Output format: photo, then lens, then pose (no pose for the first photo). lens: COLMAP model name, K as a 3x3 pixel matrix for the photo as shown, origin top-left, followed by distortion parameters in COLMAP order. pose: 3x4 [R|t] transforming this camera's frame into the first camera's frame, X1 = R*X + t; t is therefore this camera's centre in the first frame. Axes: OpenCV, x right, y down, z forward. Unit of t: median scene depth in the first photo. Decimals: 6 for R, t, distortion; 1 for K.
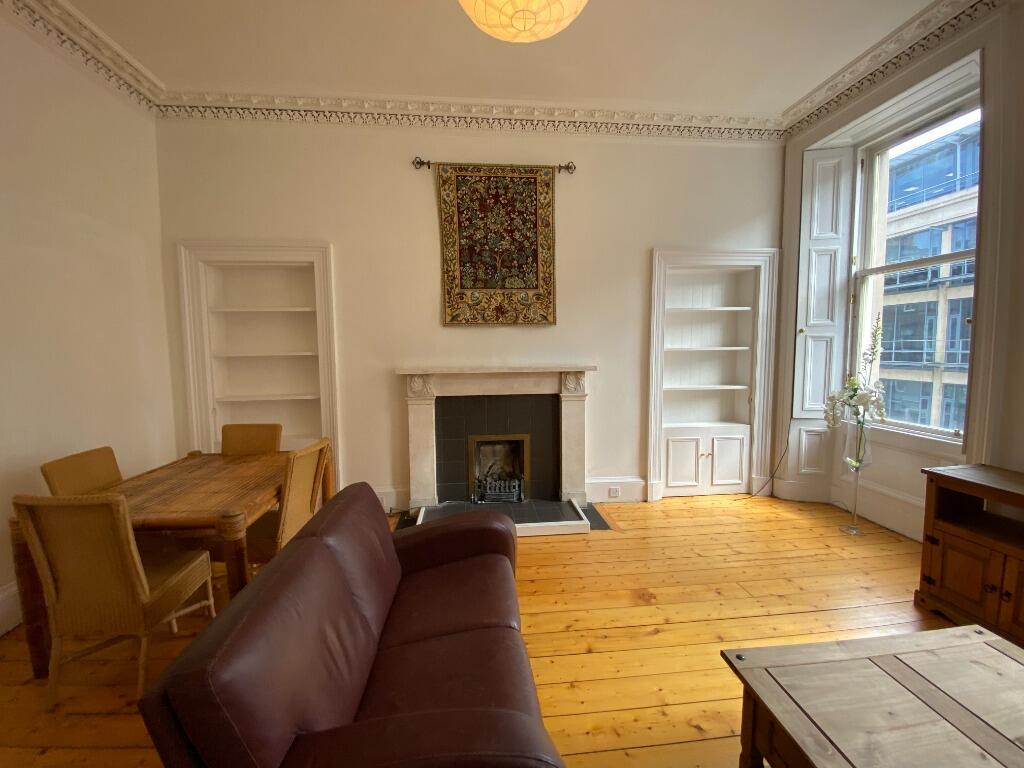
lens RADIAL K [[406.4, 0, 507.9], [0, 406.4, 382.5], [0, 0, 1]] dist [0.000408, -0.014517]
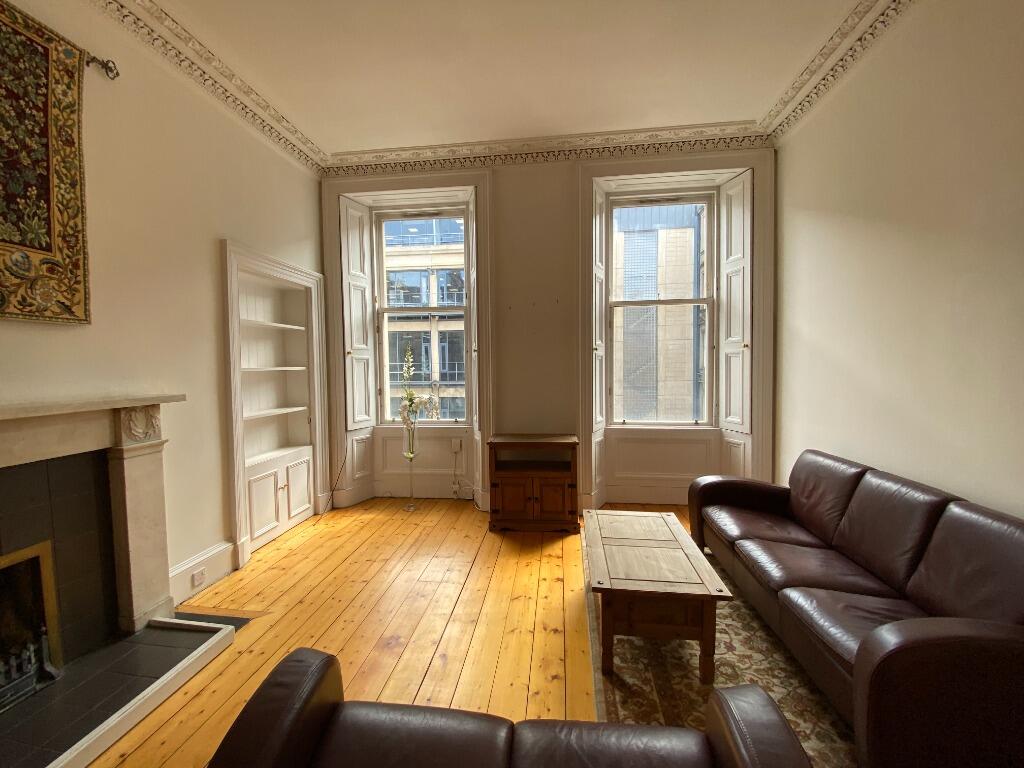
lens RADIAL K [[406.4, 0, 507.9], [0, 406.4, 382.5], [0, 0, 1]] dist [0.000408, -0.014517]
pose [[0.208808, -0.030467, 0.977482, -0.300290], [0.094167, 0.995497, 0.010912, -0.015617], [-0.973413, 0.089768, 0.210736, 0.342264]]
